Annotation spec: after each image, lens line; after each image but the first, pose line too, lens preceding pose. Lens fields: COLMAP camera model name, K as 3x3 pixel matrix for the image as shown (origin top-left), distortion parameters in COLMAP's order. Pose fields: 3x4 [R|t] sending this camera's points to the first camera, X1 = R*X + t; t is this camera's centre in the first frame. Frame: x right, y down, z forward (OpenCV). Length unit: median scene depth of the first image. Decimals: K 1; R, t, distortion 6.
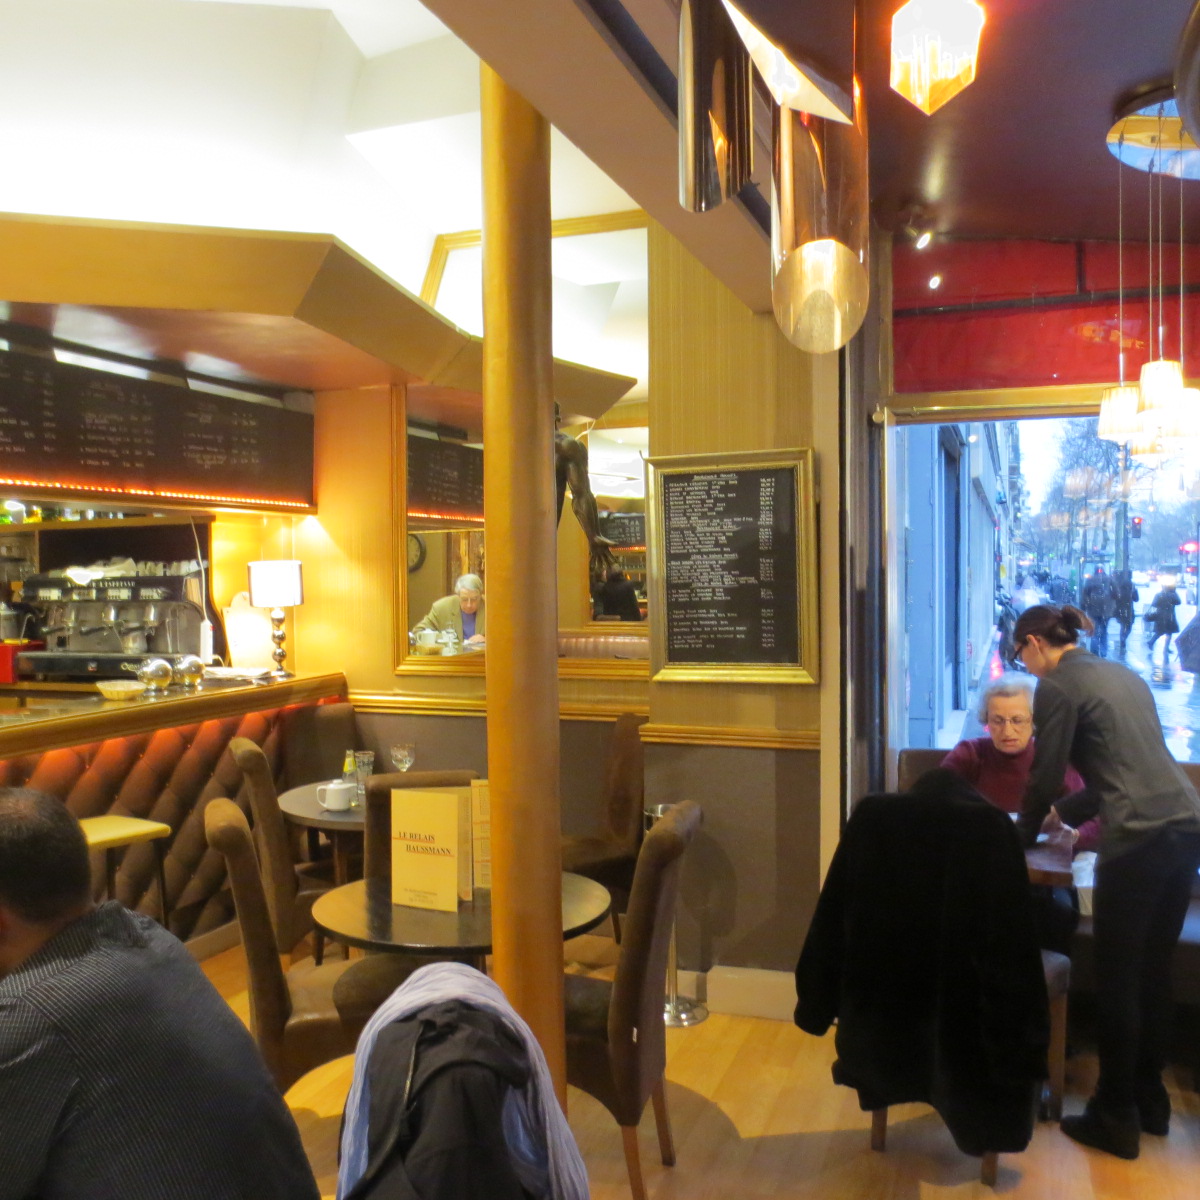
lens RADIAL K [[1126.9, 0, 599.5], [0, 1126.9, 603.3], [0, 0, 1]] dist [-0.041632, 0.000000]
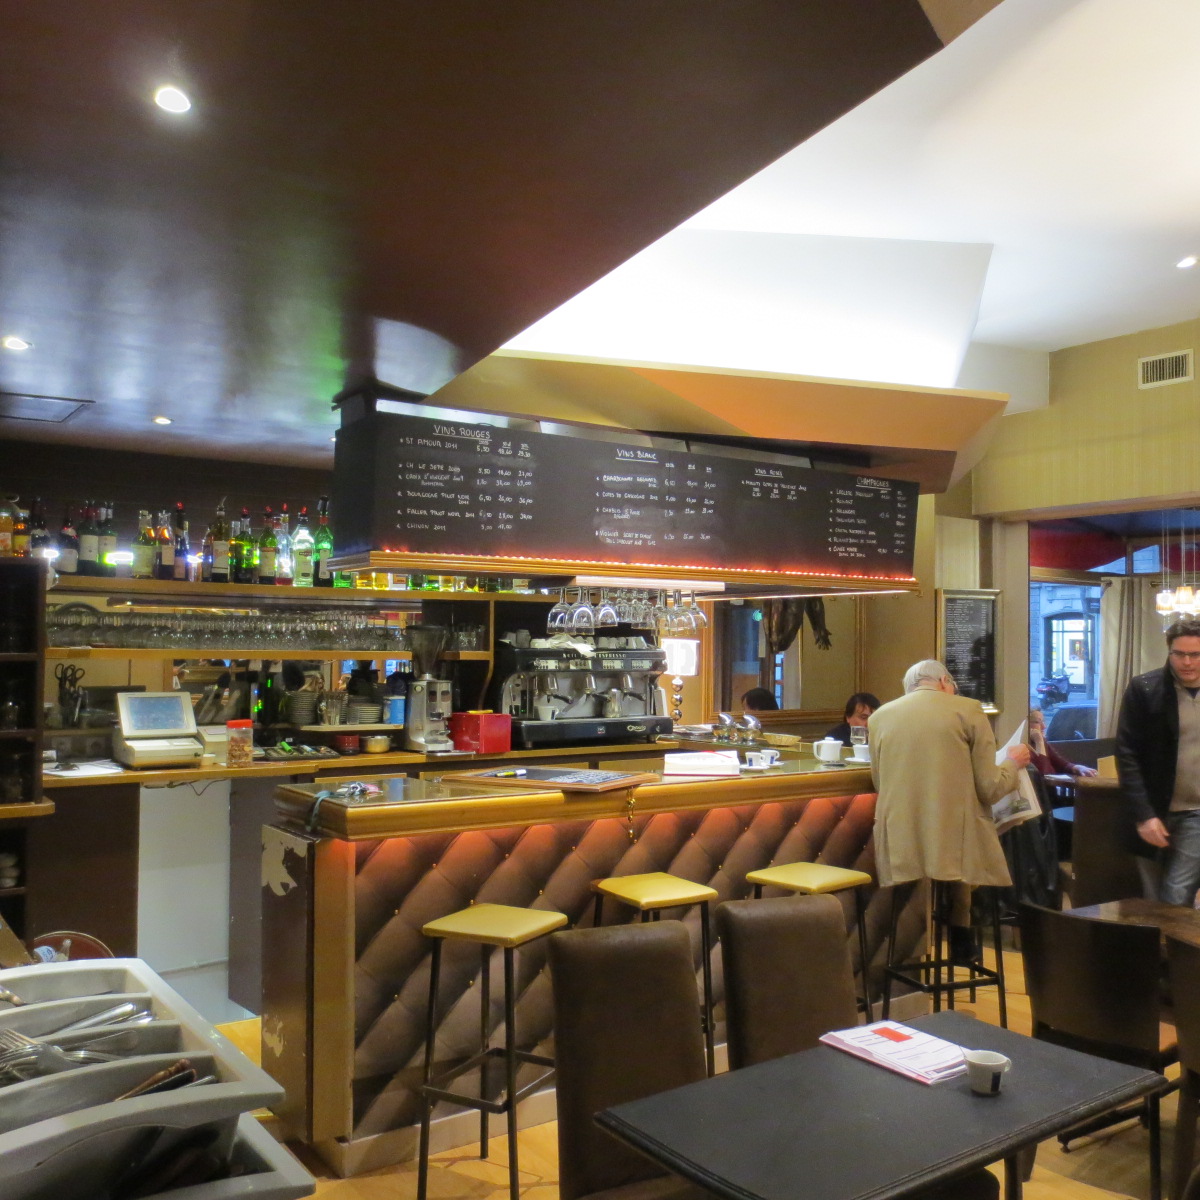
lens RADIAL K [[1126.9, 0, 599.1], [0, 1126.9, 603.5], [0, 0, 1]] dist [-0.041632, 0.000000]
pose [[0.559849, 0.051137, 0.827015, -1.707034], [0.008123, 0.997707, -0.067190, 0.008232], [-0.828555, 0.044334, 0.558150, 0.467413]]
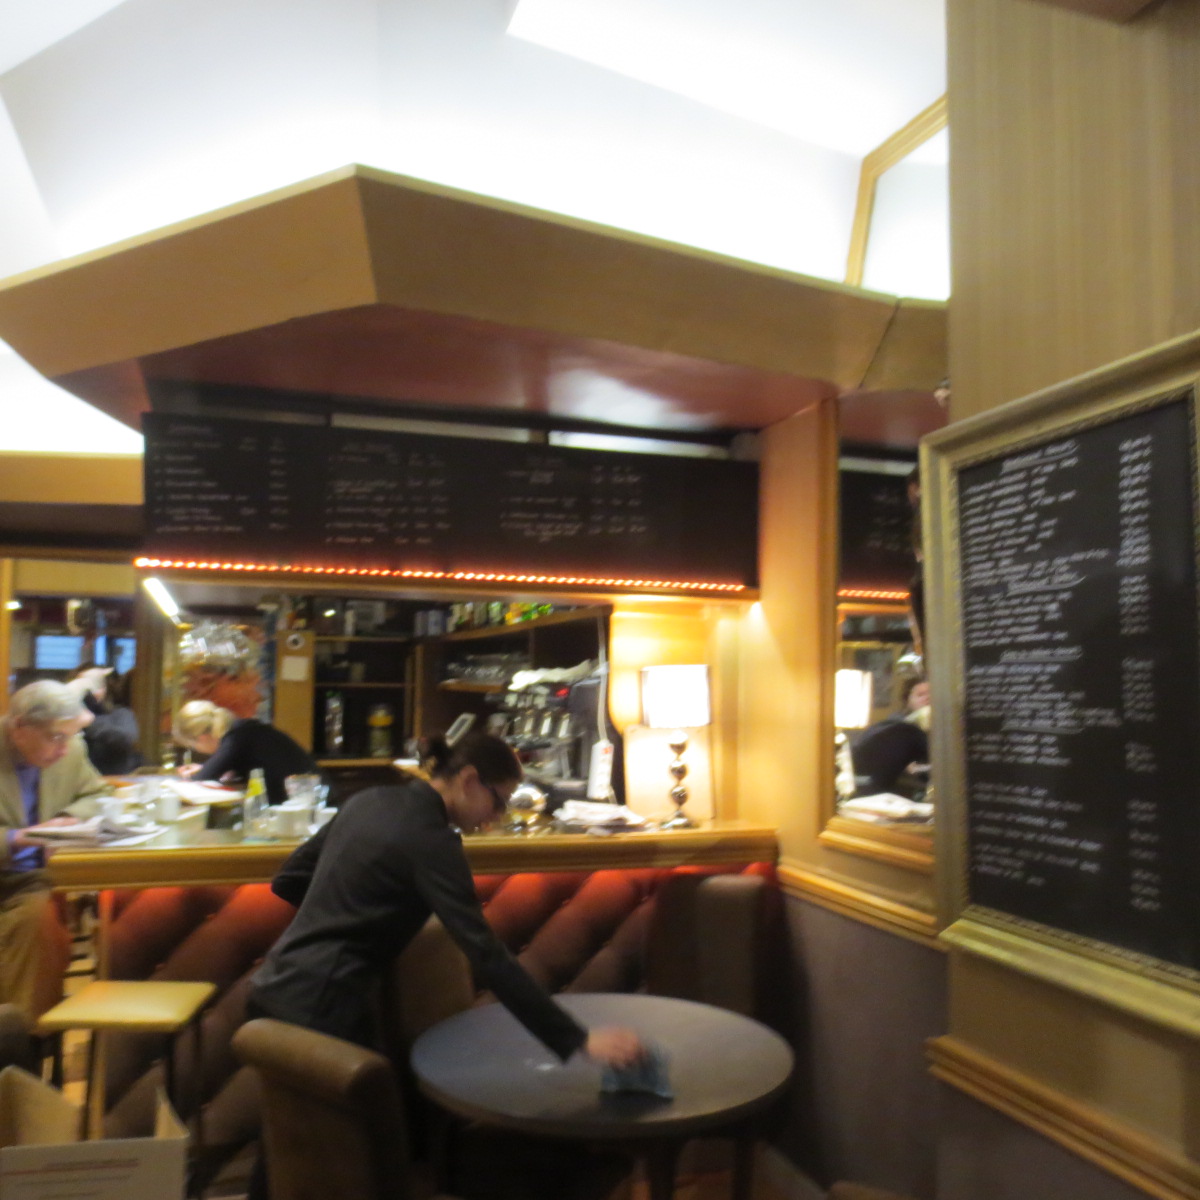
lens RADIAL K [[1126.9, 0, 596.9], [0, 1126.9, 601.6], [0, 0, 1]] dist [-0.041632, 0.000000]
pose [[0.625087, -0.035661, -0.779740, 0.308186], [-0.043818, 0.995777, -0.080668, -0.021098], [0.779324, 0.084591, 0.620885, 0.622947]]
